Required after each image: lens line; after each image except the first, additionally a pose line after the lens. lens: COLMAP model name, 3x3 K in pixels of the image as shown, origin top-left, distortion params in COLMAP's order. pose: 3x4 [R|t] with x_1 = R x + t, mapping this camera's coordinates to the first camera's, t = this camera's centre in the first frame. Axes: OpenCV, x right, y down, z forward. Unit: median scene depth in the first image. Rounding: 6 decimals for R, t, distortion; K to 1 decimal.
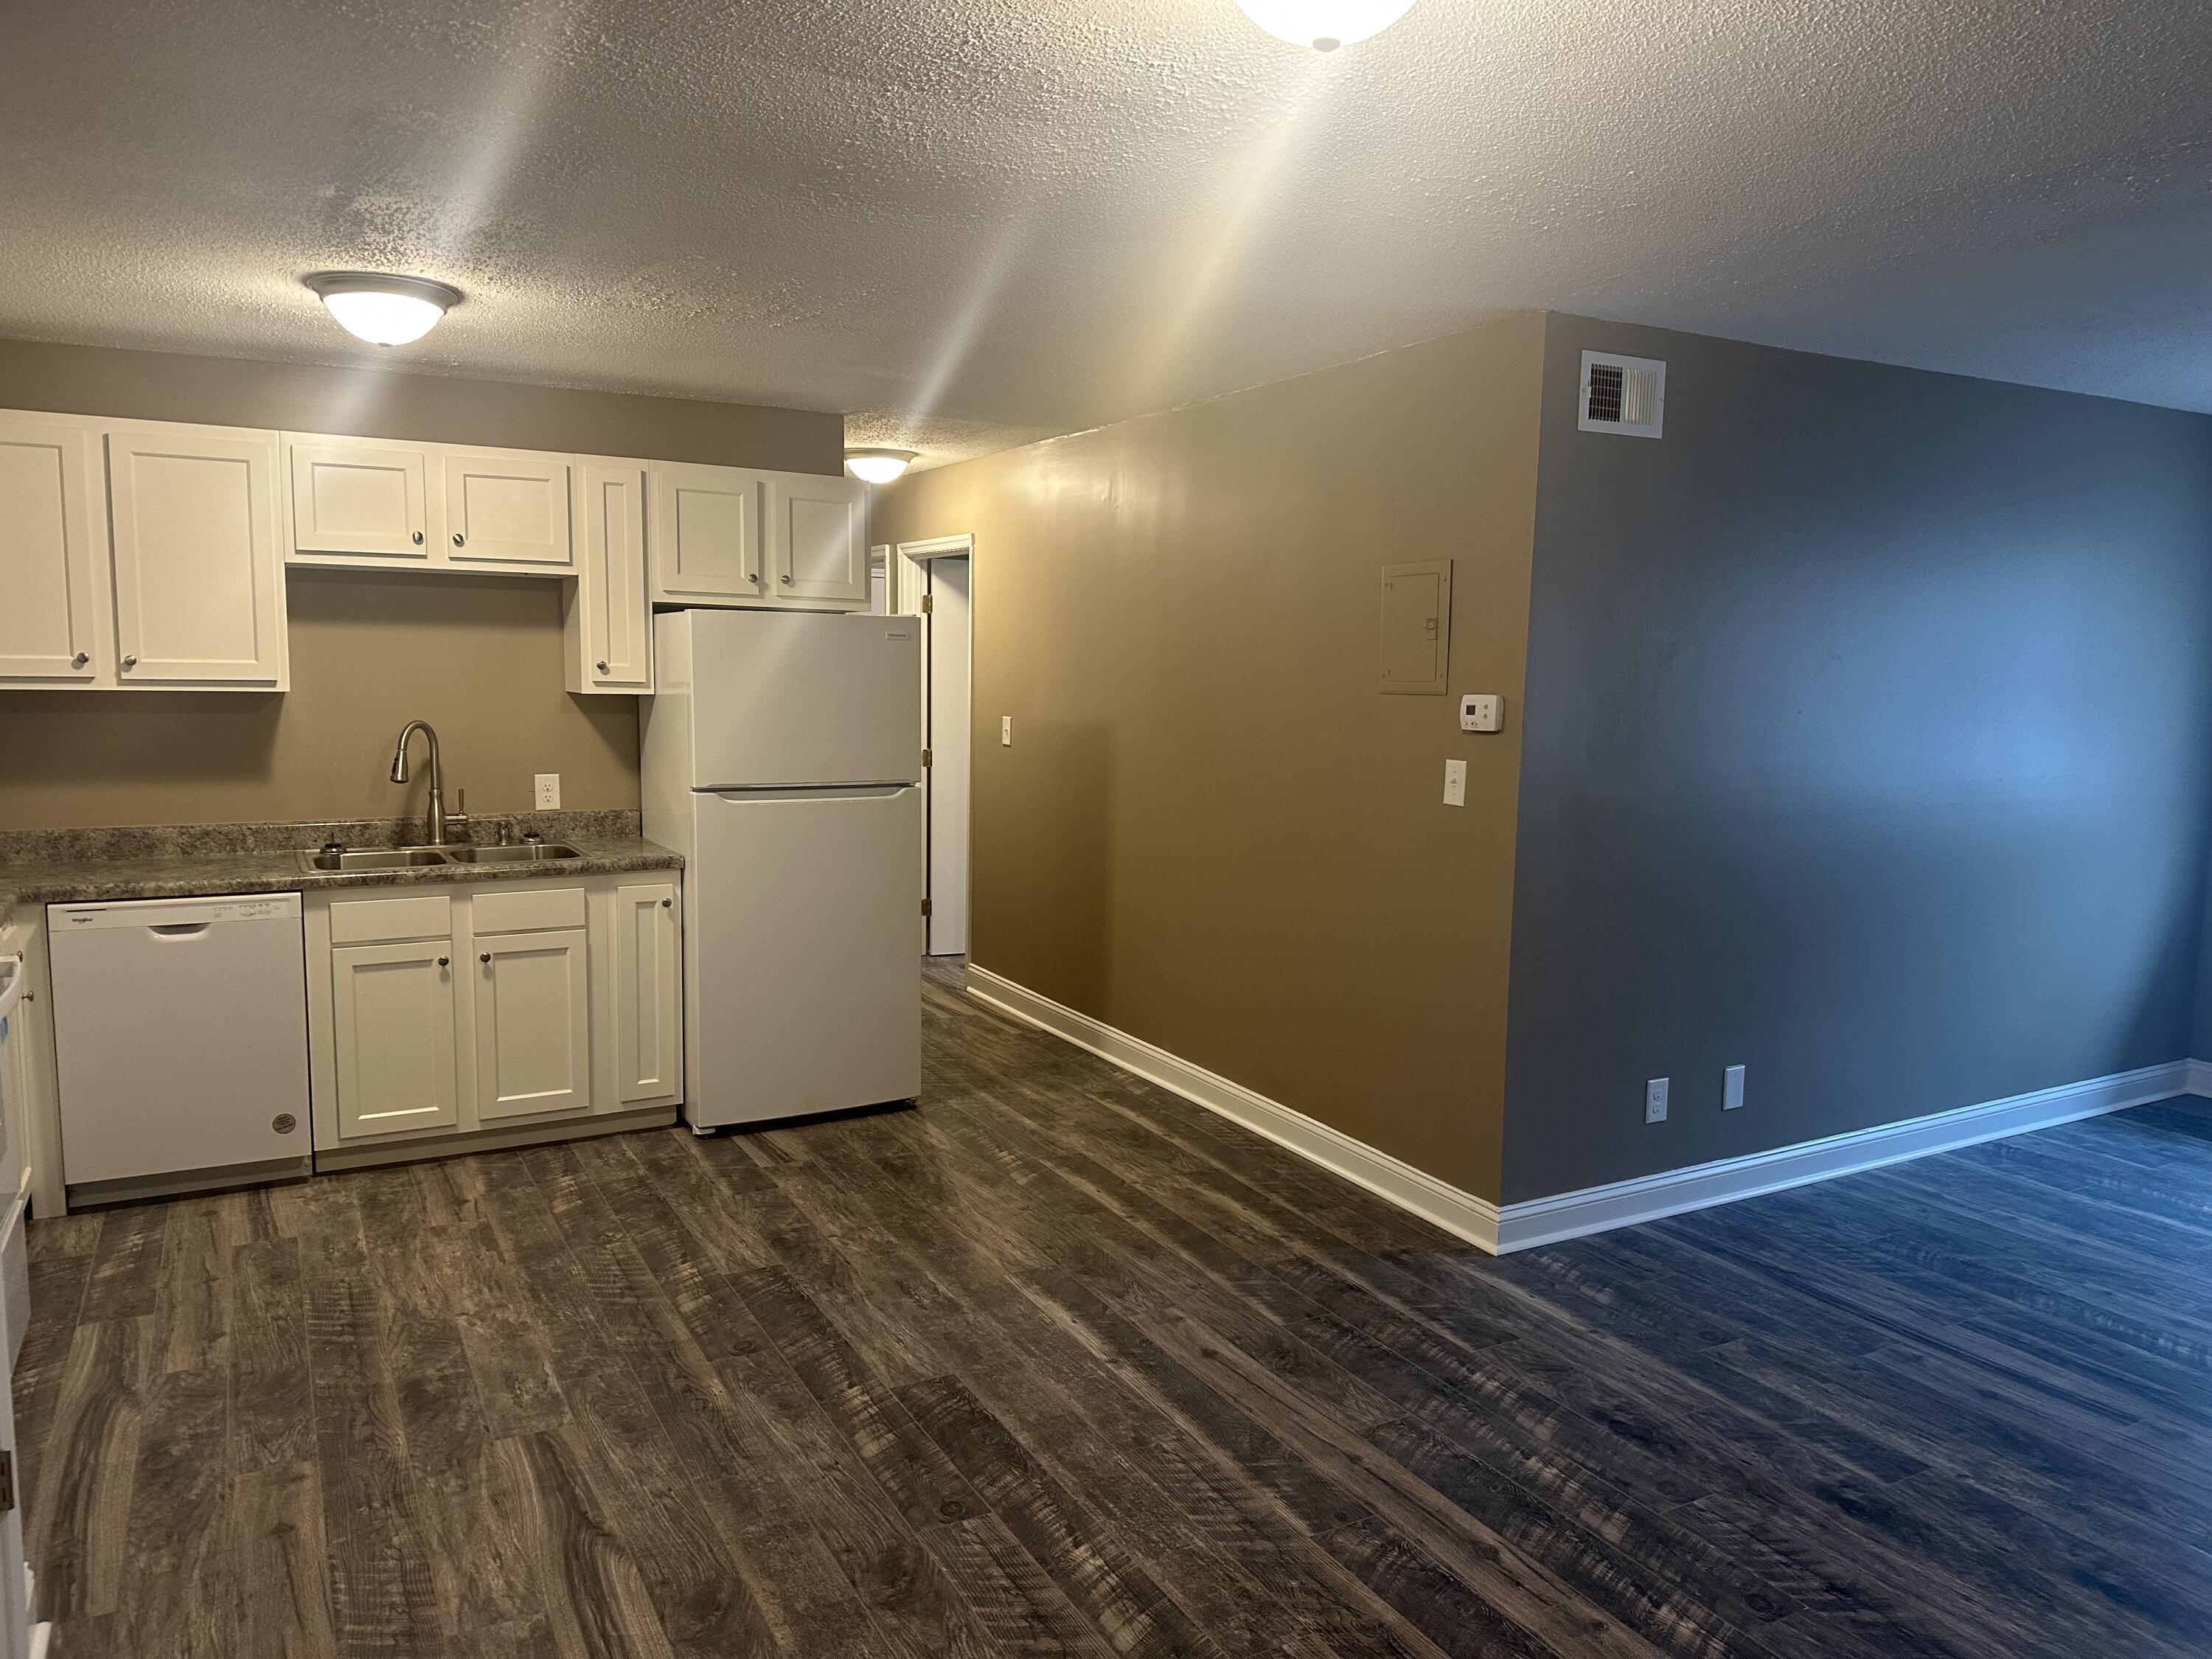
lens RADIAL K [[1550.9, 0, 1103.6], [0, 1550.9, 814.3], [0, 0, 1]] dist [0.052148, -0.060643]
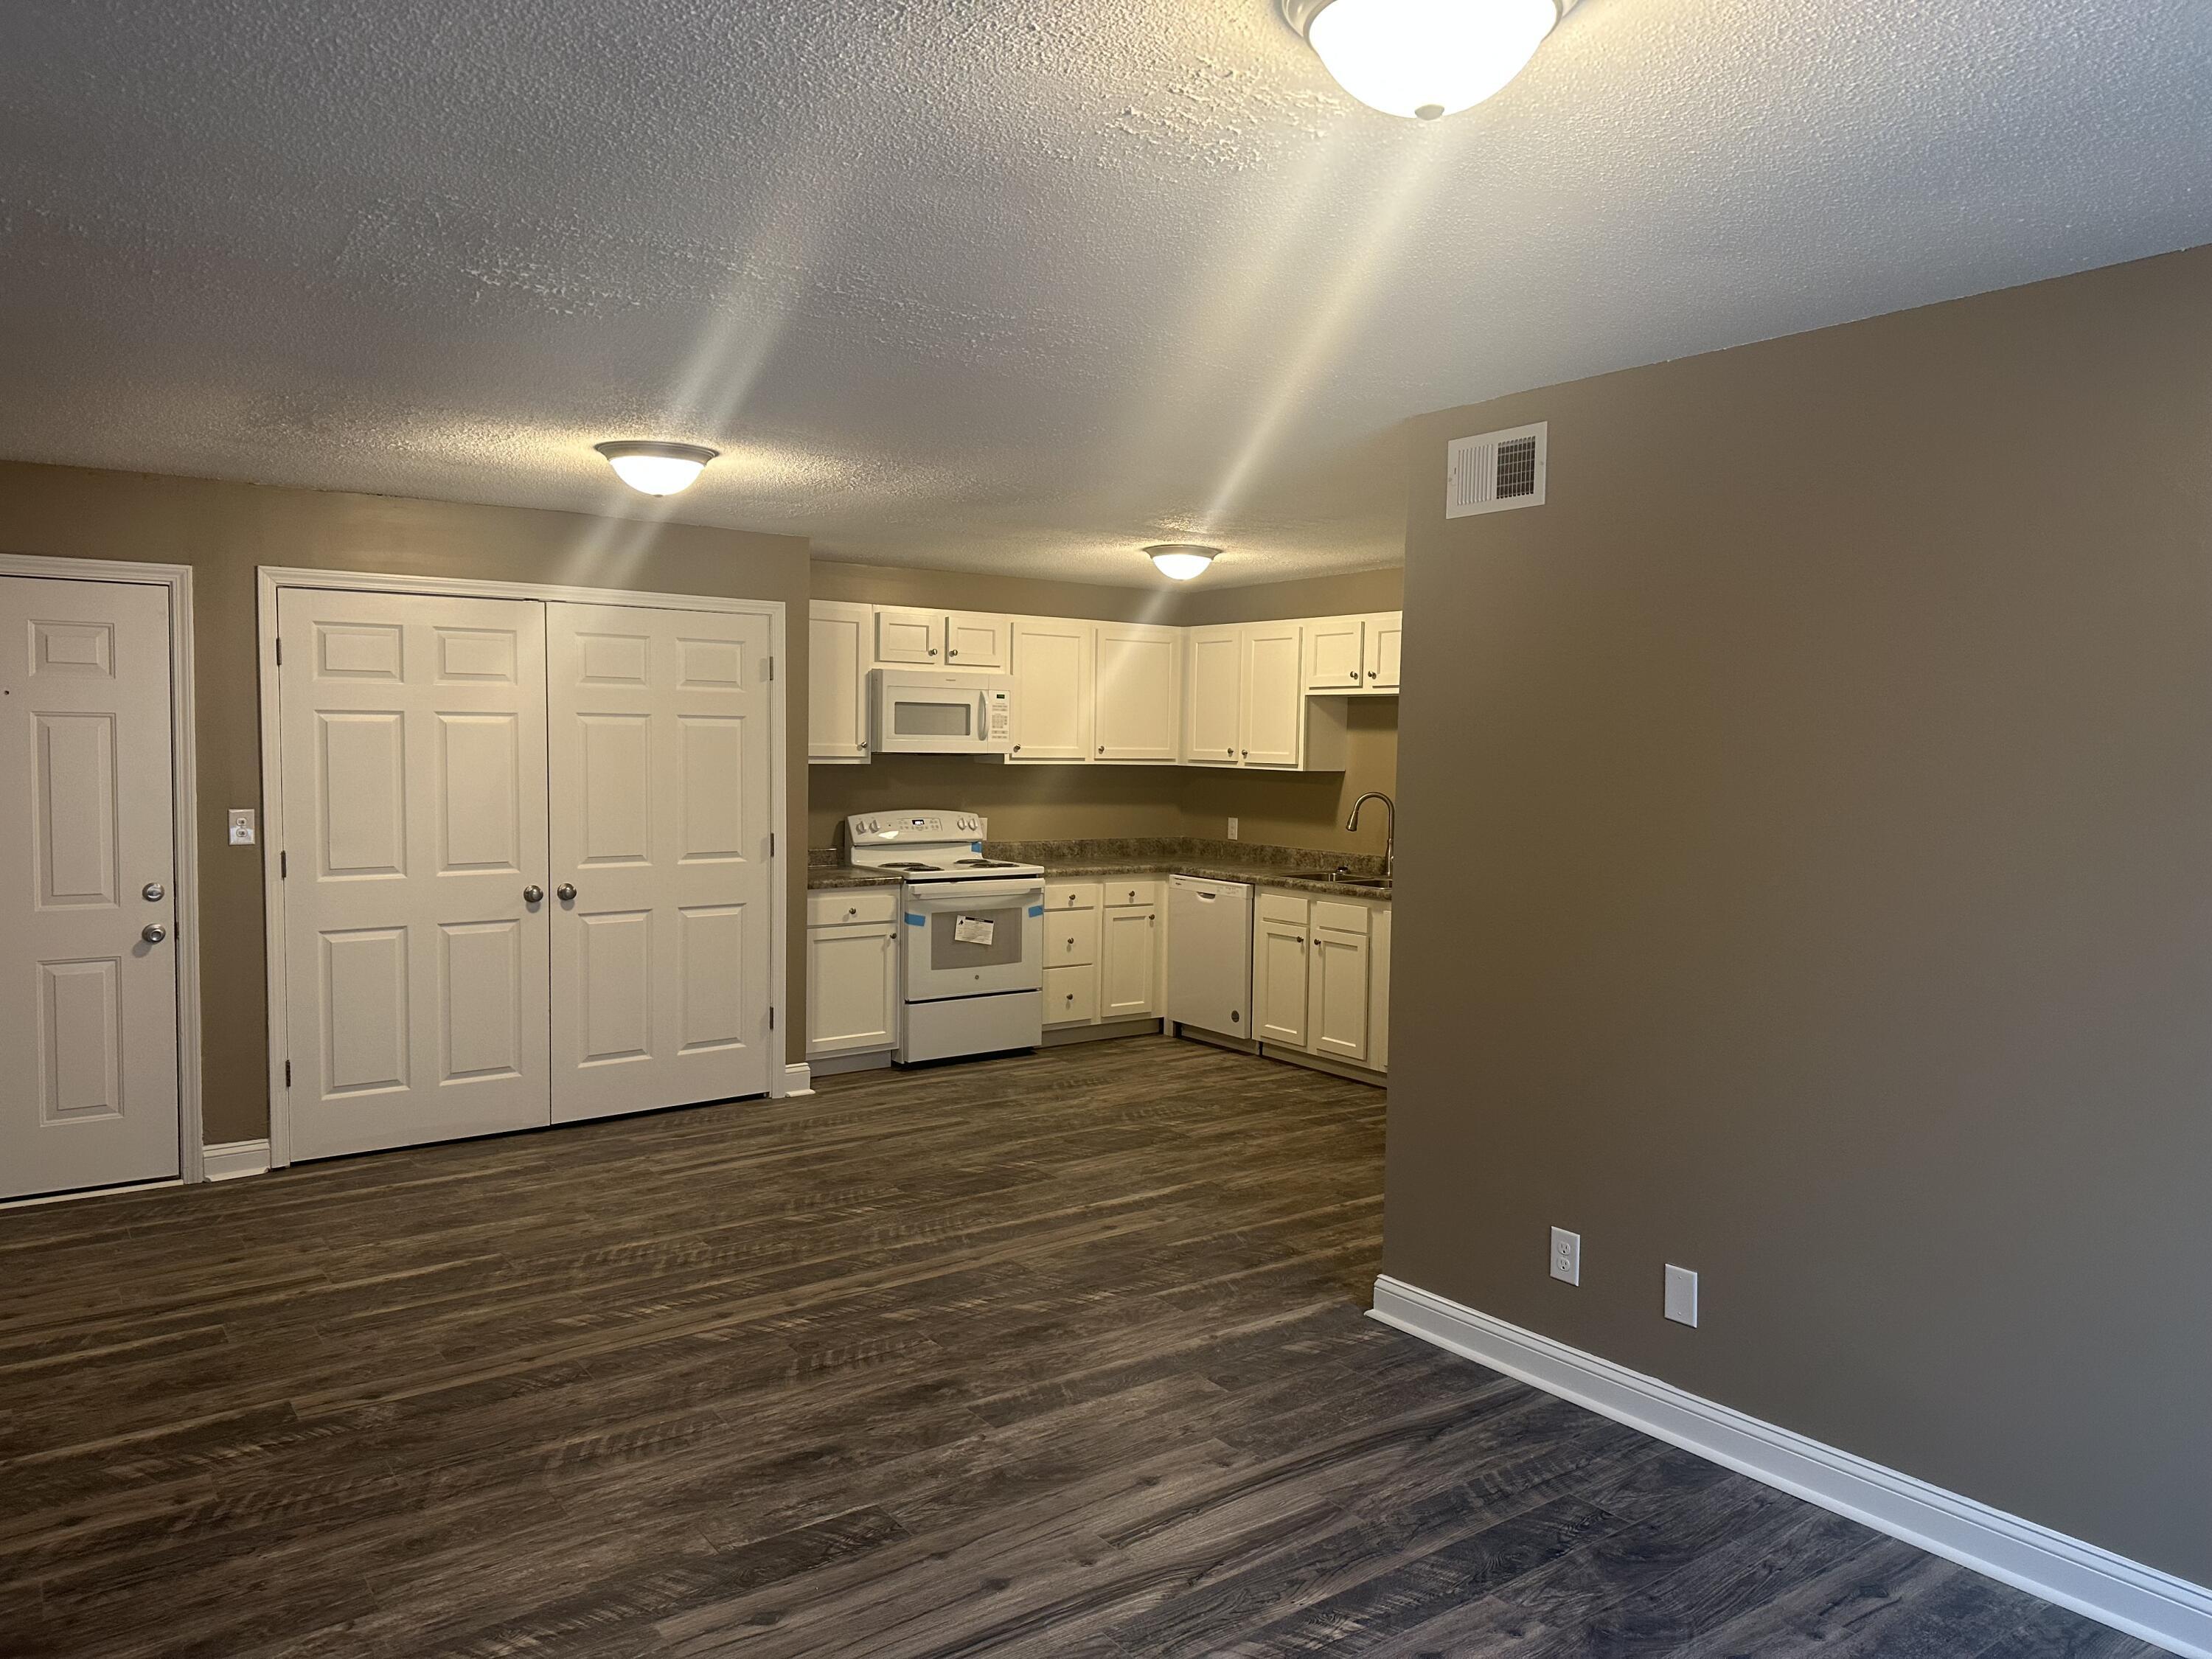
lens RADIAL K [[1550.9, 0, 1102.3], [0, 1550.9, 817.0], [0, 0, 1]] dist [0.052148, -0.060643]
pose [[0.123311, 0.038226, -0.991632, 1.343661], [-0.113557, 0.993237, 0.024167, -0.054573], [0.985849, 0.109627, 0.126818, 0.711991]]
